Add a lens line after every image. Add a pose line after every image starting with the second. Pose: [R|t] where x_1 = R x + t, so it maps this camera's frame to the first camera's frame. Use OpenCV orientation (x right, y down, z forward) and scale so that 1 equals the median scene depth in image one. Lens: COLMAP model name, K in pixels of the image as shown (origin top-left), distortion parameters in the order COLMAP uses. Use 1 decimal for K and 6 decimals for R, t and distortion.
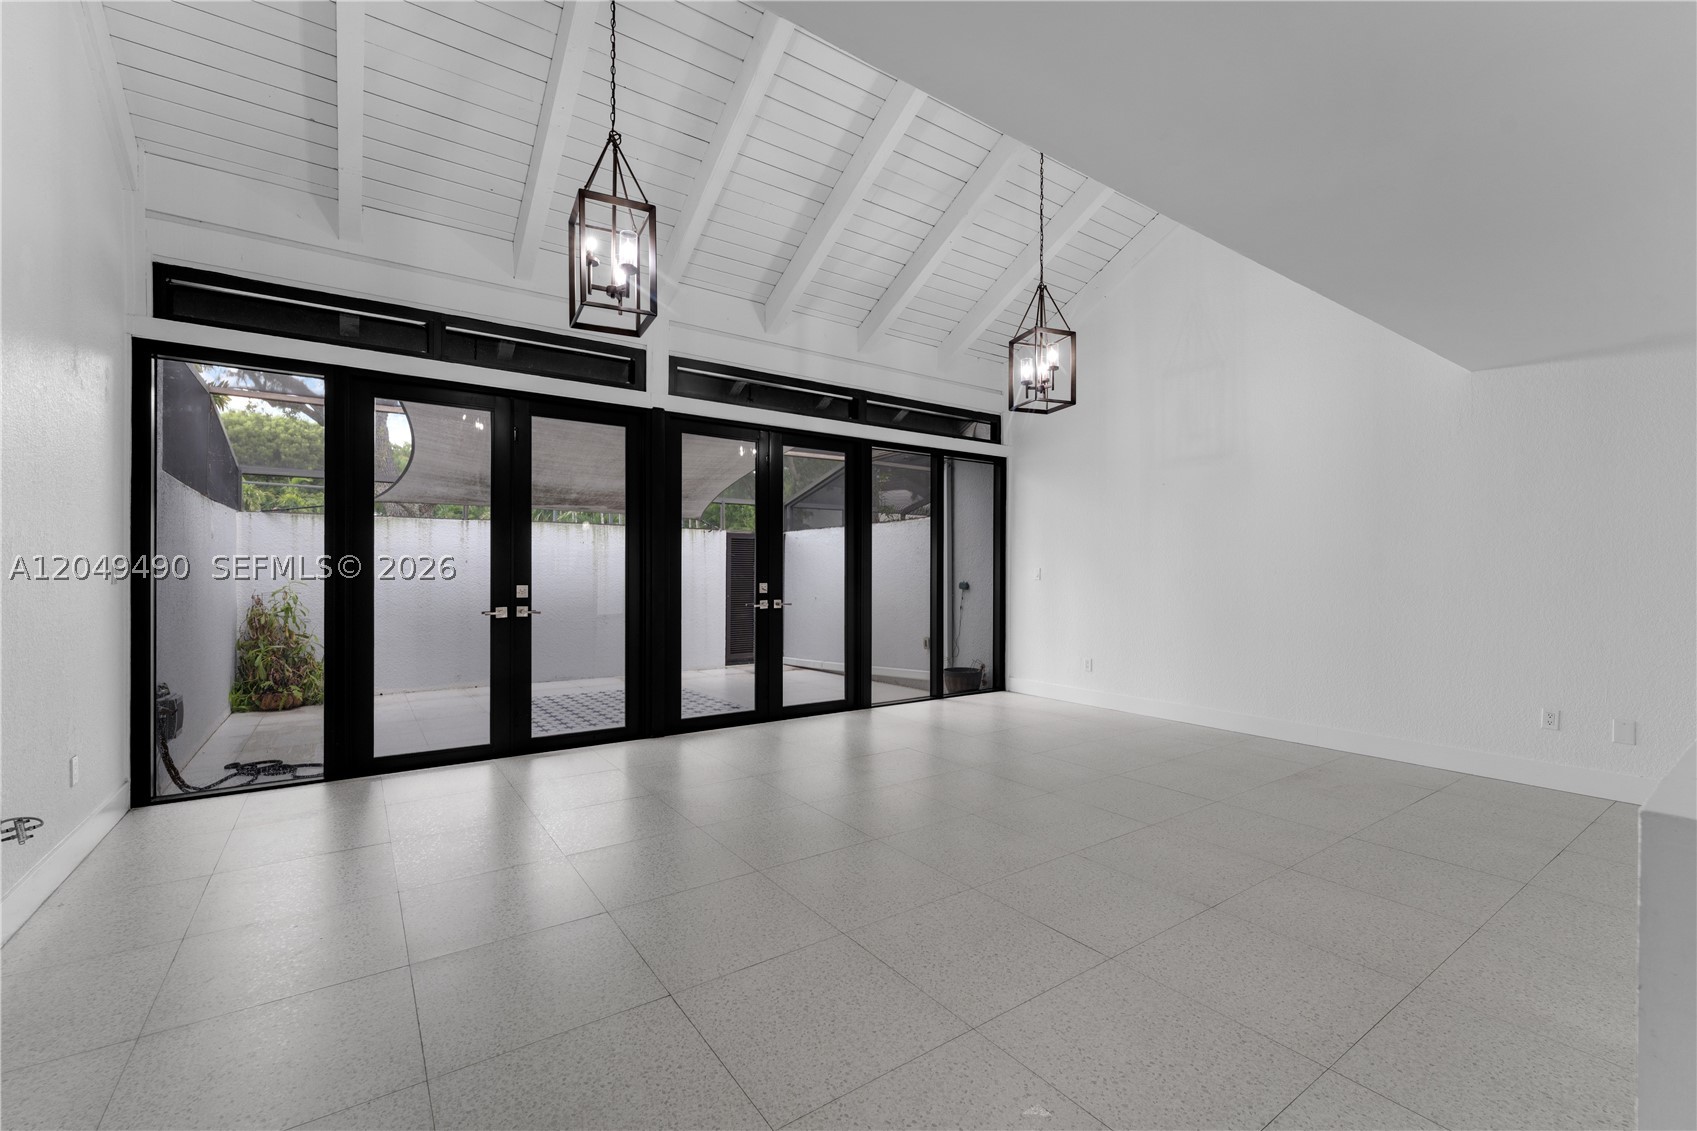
lens RADIAL K [[726.9, 0, 850.1], [0, 726.9, 573.9], [0, 0, 1]] dist [0.000201, 0.000354]
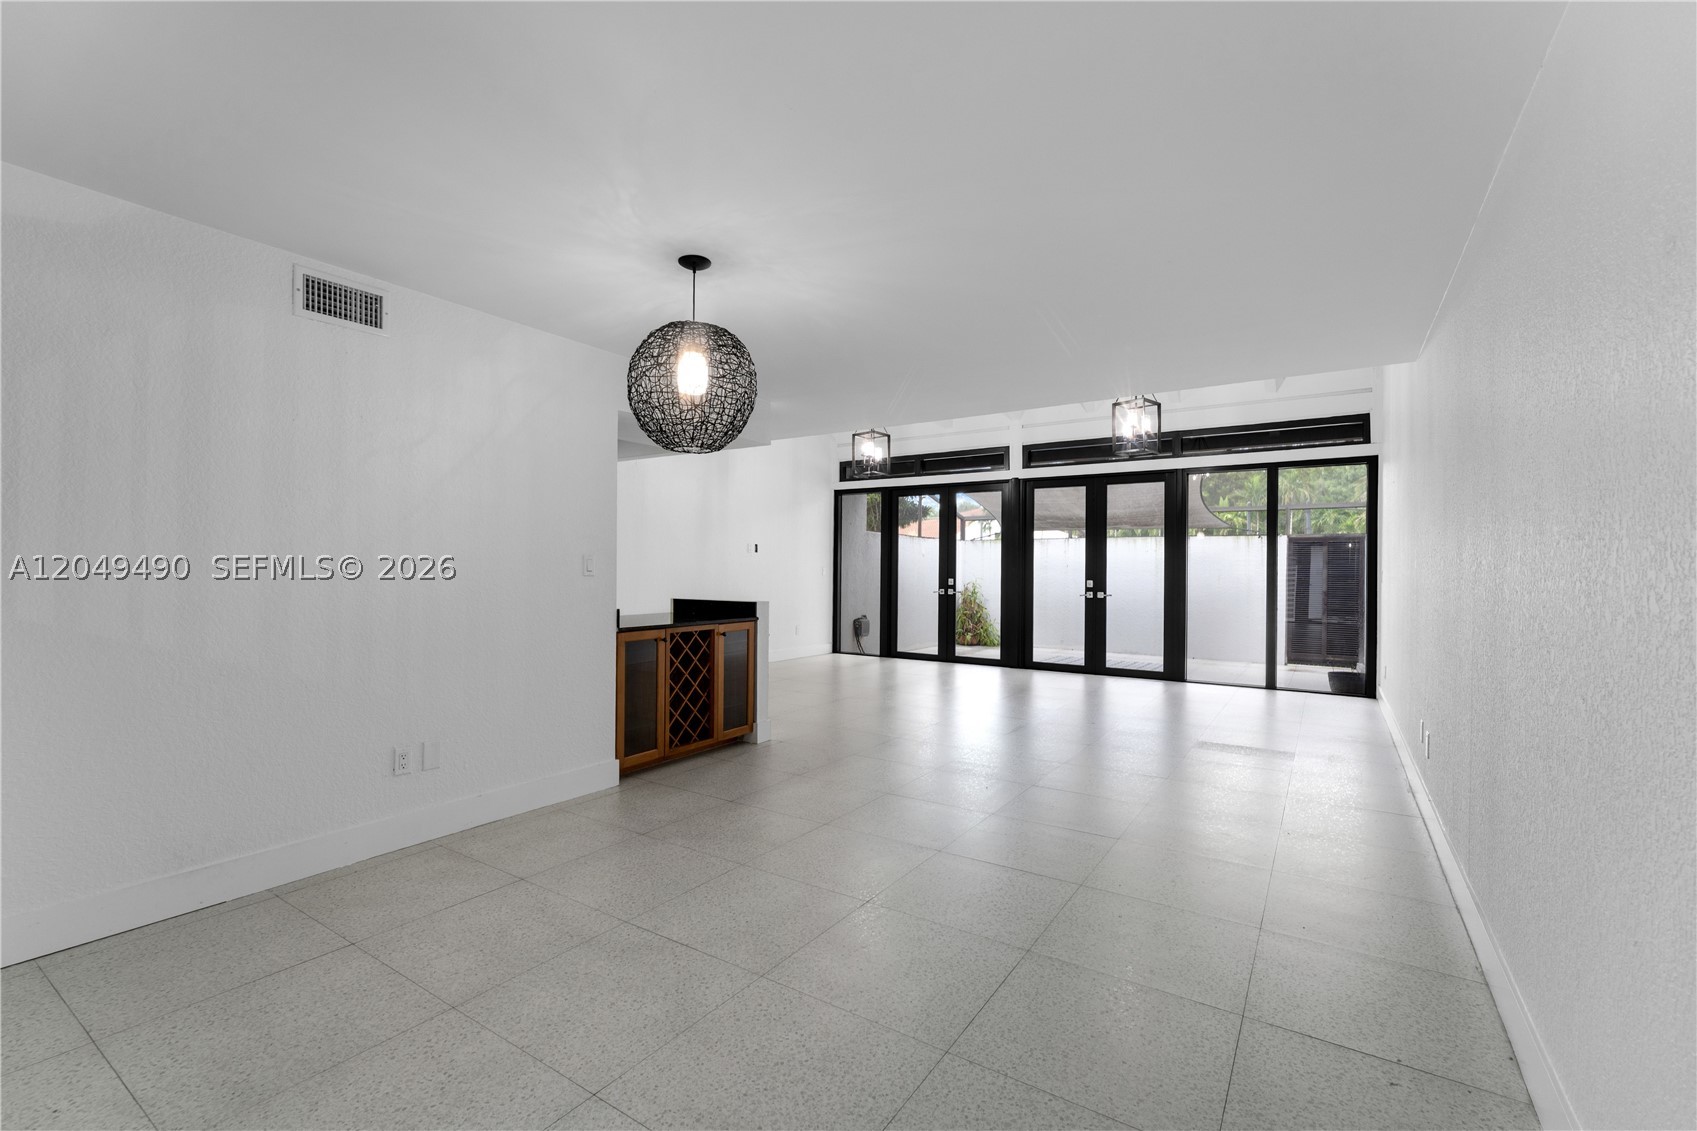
lens RADIAL K [[726.9, 0, 850.1], [0, 726.9, 573.9], [0, 0, 1]] dist [0.000201, 0.000354]
pose [[0.367233, 0.004409, -0.930118, 1.088490], [-0.009211, 0.999957, 0.001104, 0.002254], [0.930083, 0.008162, 0.367258, -0.001155]]
